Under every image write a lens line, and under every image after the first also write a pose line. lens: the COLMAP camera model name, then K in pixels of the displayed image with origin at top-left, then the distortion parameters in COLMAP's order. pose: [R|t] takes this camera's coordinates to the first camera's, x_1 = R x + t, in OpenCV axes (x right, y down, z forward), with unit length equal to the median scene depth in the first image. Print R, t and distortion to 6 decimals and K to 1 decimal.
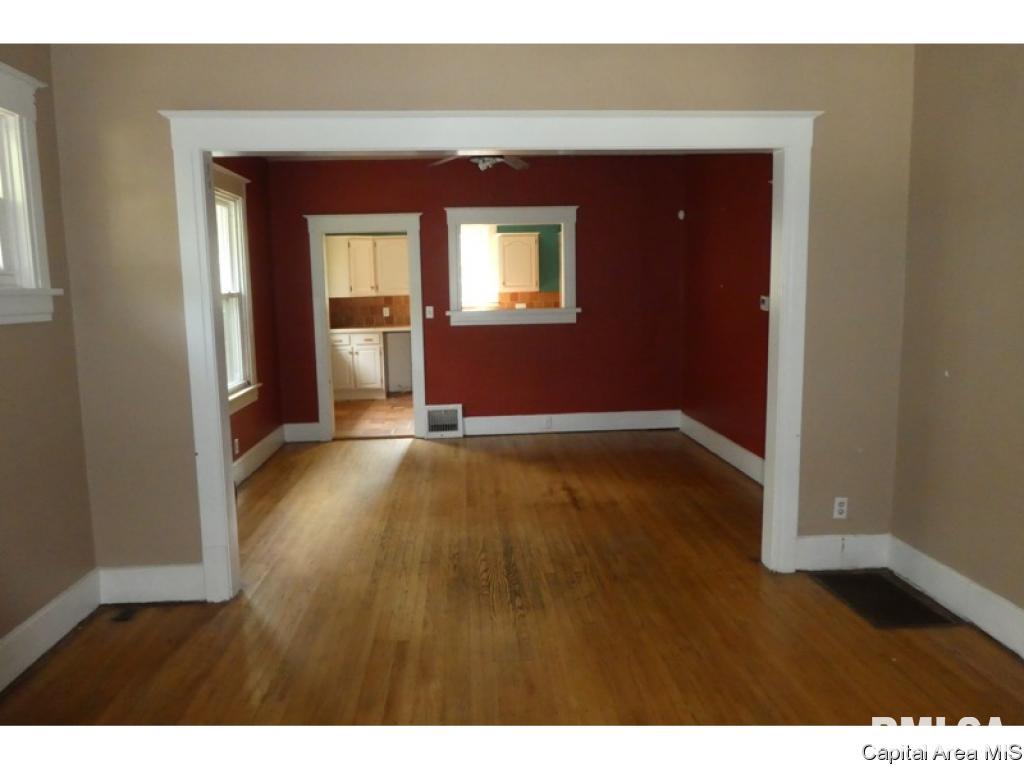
lens RADIAL K [[755.4, 0, 512.0], [0, 755.4, 384.0], [0, 0, 1]] dist [-0.071010, 0.003510]
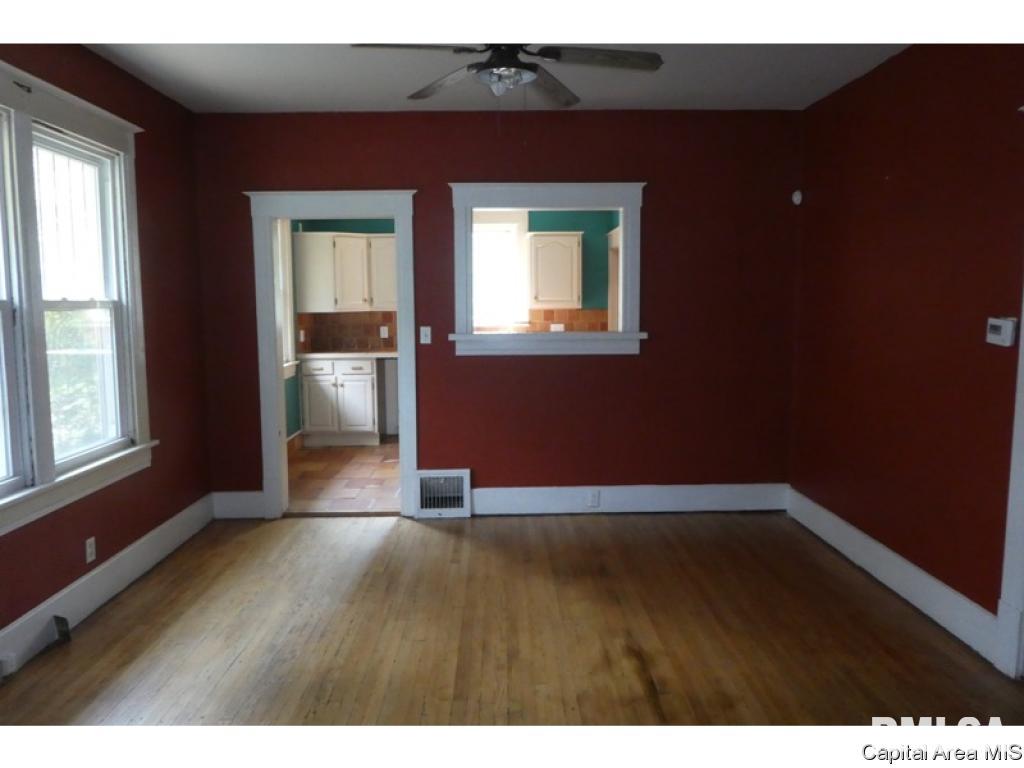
lens RADIAL K [[755.4, 0, 512.0], [0, 755.4, 384.0], [0, 0, 1]] dist [-0.071010, 0.003510]
pose [[0.998812, 0.019337, -0.044727, 0.001390], [-0.020478, 0.999473, -0.025197, -0.034078], [0.044216, 0.026083, 0.998681, 0.311123]]
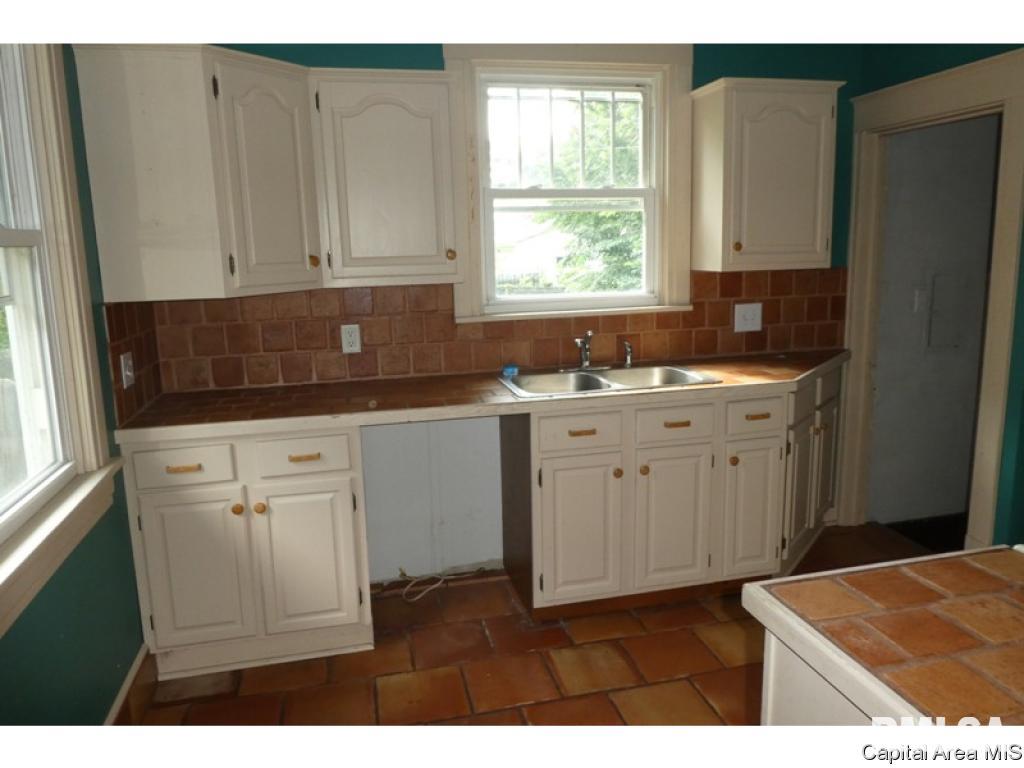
lens RADIAL K [[764.6, 0, 512.0], [0, 764.6, 384.0], [0, 0, 1]] dist [-0.004298, 0.007432]
pose [[0.985649, -0.031914, 0.165765, -0.208648], [0.023682, 0.998397, 0.051403, -0.124493], [-0.167140, -0.046739, 0.984825, 0.924032]]
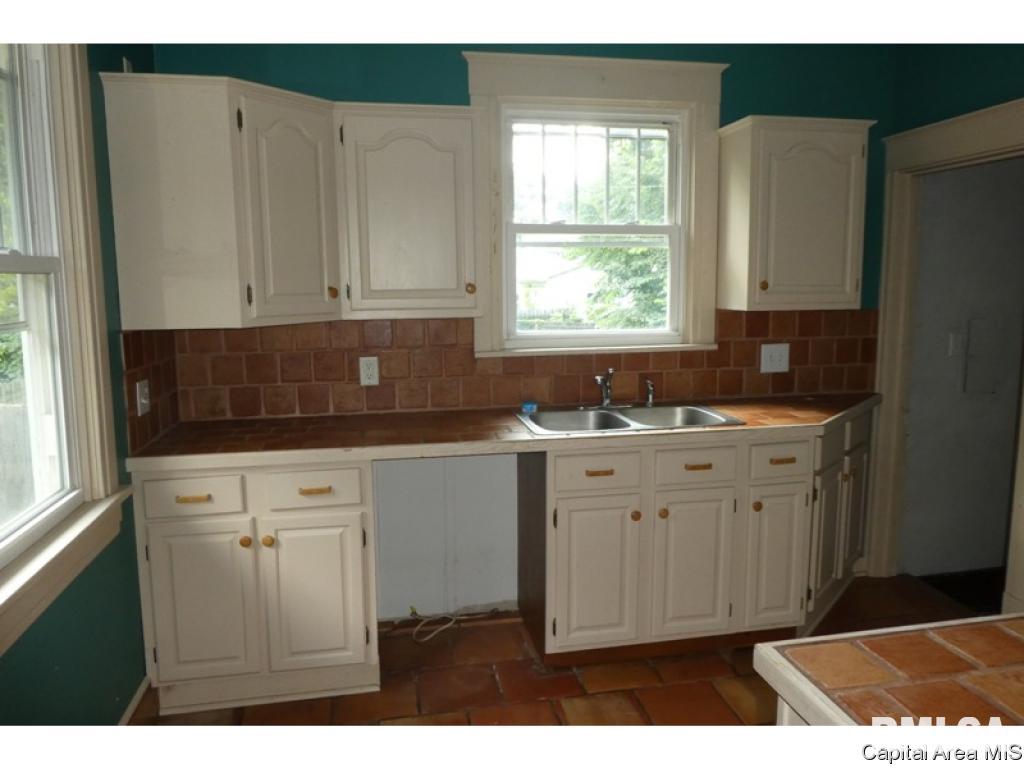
lens RADIAL K [[764.6, 0, 512.0], [0, 764.6, 384.0], [0, 0, 1]] dist [-0.004298, 0.007432]
pose [[0.991771, -0.002175, 0.128002, -0.201374], [0.001394, 0.999980, 0.006190, -0.125266], [-0.128013, -0.005960, 0.991755, 0.930148]]
